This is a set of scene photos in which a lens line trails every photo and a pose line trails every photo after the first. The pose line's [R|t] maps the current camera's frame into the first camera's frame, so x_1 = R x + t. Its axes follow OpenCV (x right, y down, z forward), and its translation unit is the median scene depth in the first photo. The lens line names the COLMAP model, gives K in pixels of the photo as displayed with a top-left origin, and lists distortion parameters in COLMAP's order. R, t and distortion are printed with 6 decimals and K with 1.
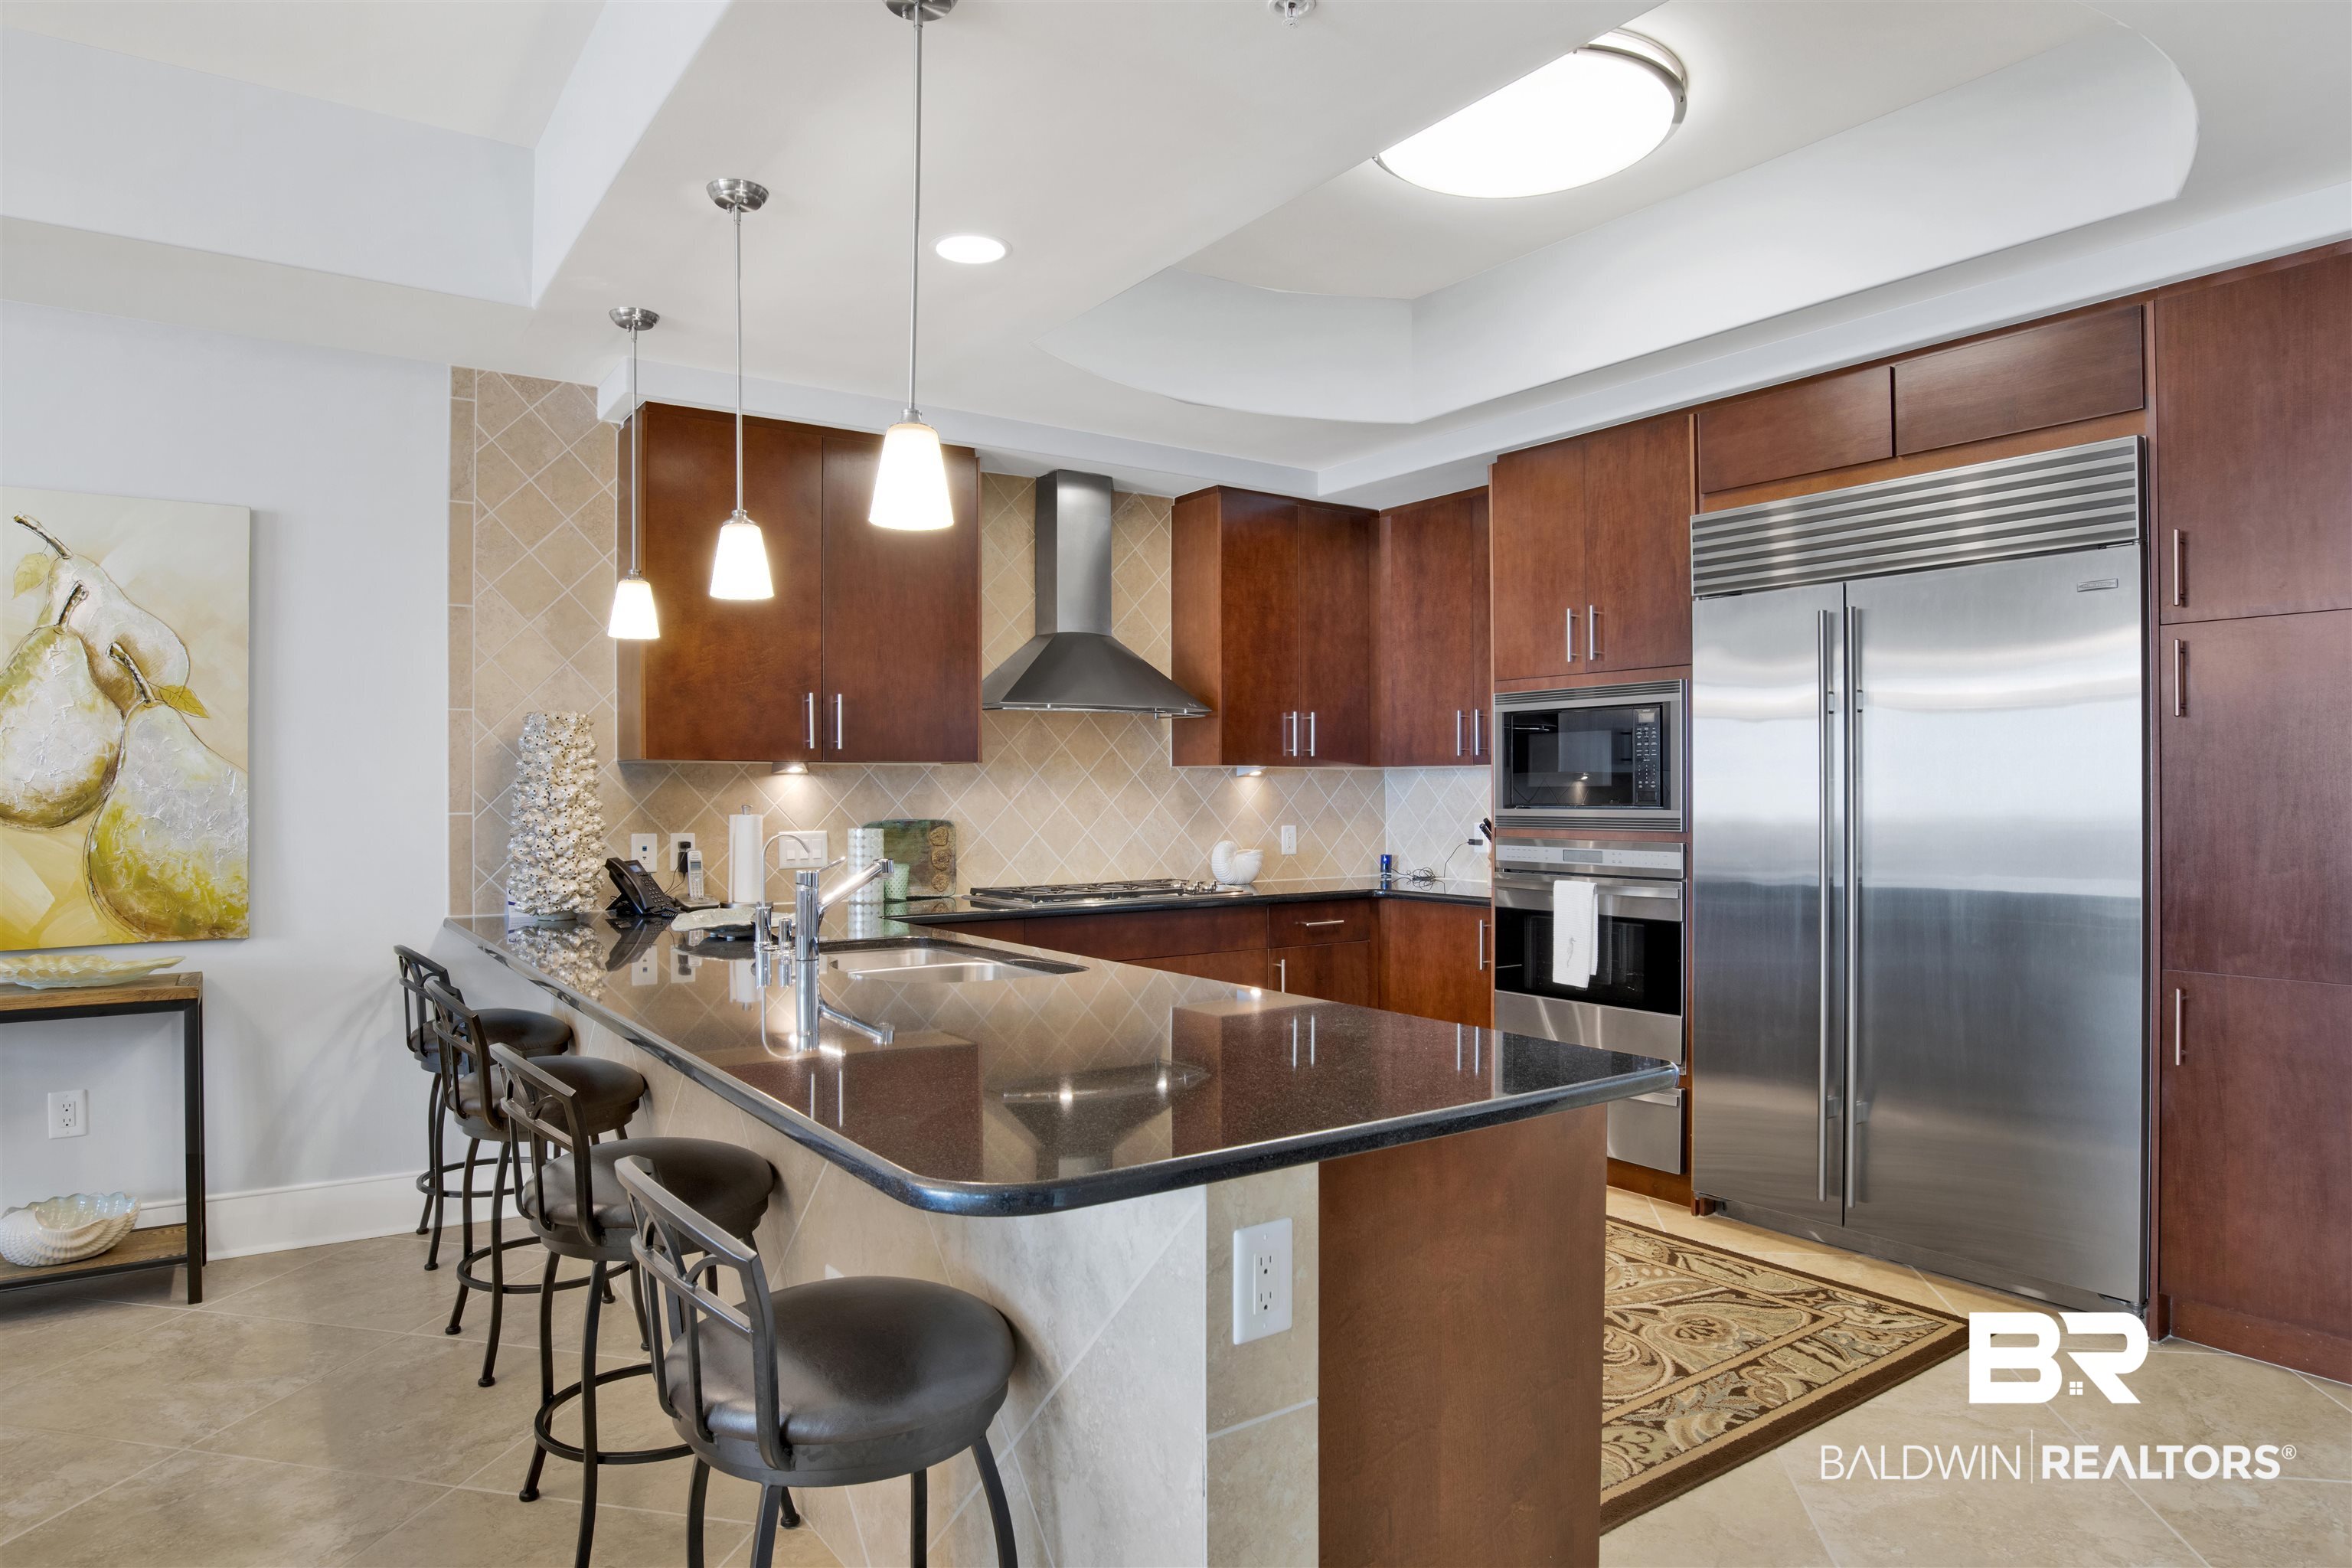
lens RADIAL K [[1376.1, 0, 1170.5], [0, 1376.1, 794.9], [0, 0, 1]] dist [-0.054935, -0.004555]
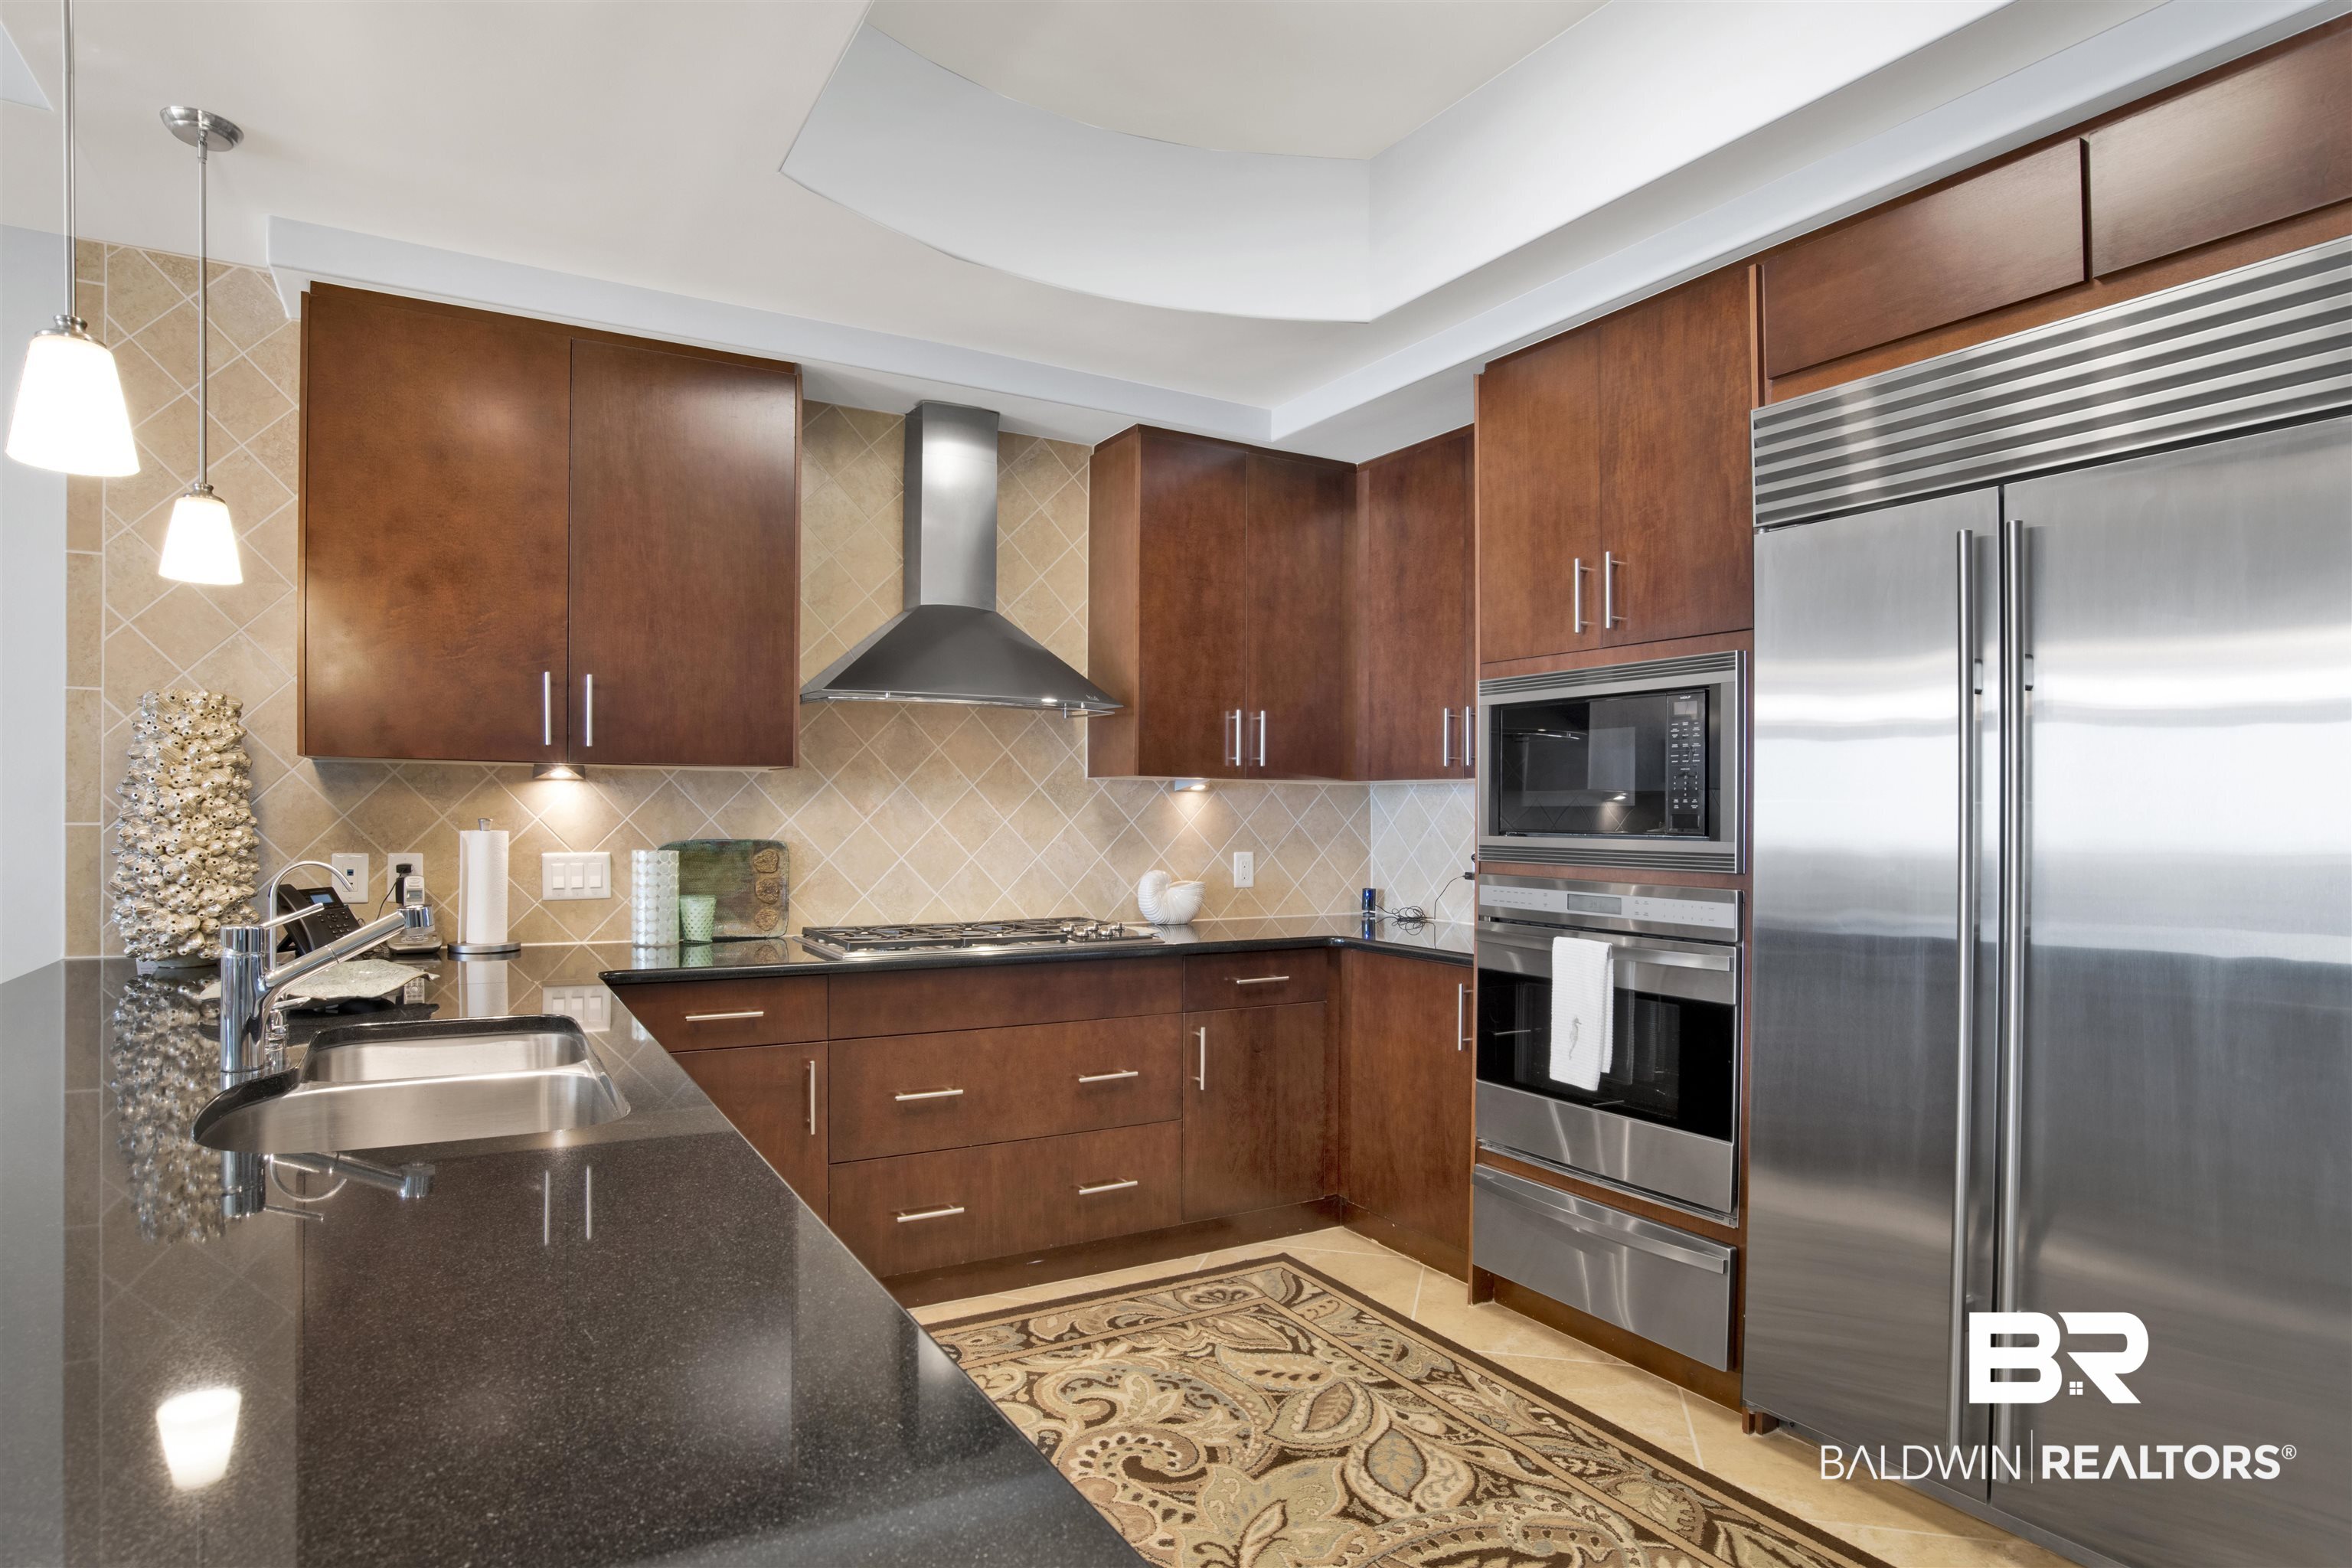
lens RADIAL K [[1265.8, 0, 1157.4], [0, 1265.8, 803.5], [0, 0, 1]] dist [-0.049892, 0.006162]
pose [[0.996761, 0.011480, -0.079594, 0.122105], [-0.012157, 0.999894, -0.008030, 0.000176], [0.079494, 0.008971, 0.996795, 0.317223]]
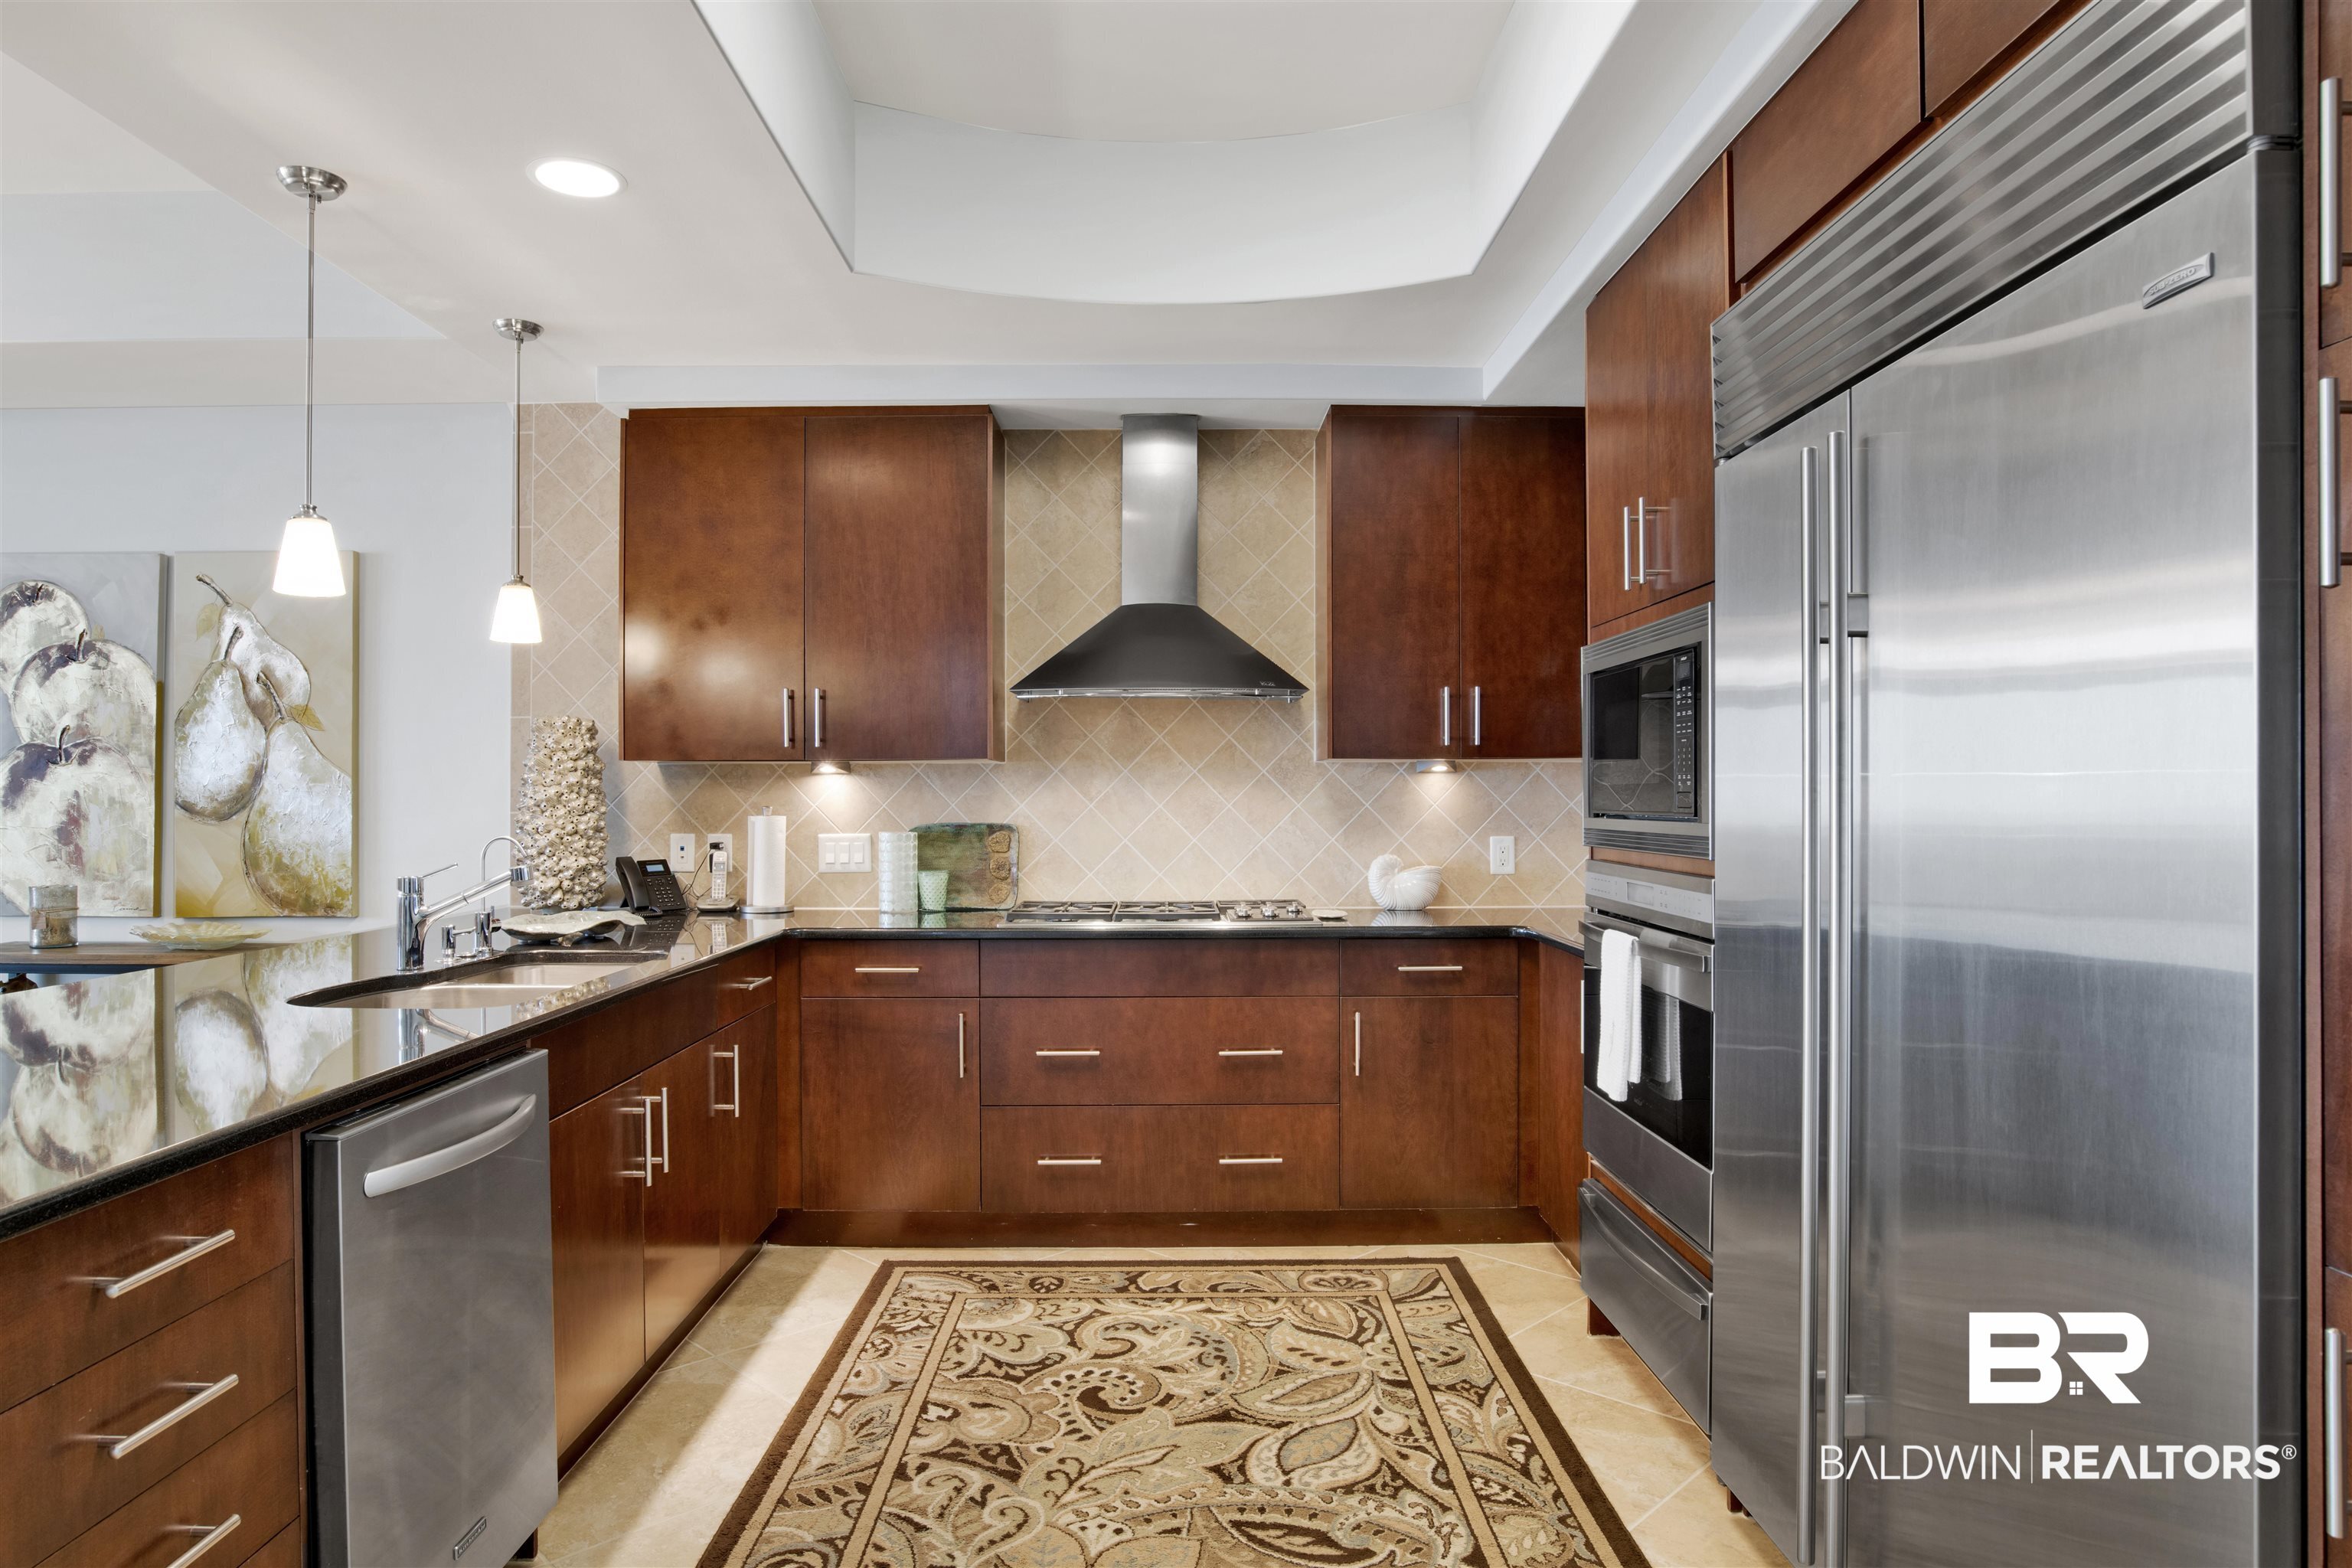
lens RADIAL K [[1376.1, 0, 1177.8], [0, 1376.1, 780.9], [0, 0, 1]] dist [-0.054935, -0.004555]
pose [[0.830189, -0.003361, -0.557472, 0.463413], [-0.000541, 0.999976, -0.006835, -0.003886], [0.557482, 0.005976, 0.830167, 0.341689]]
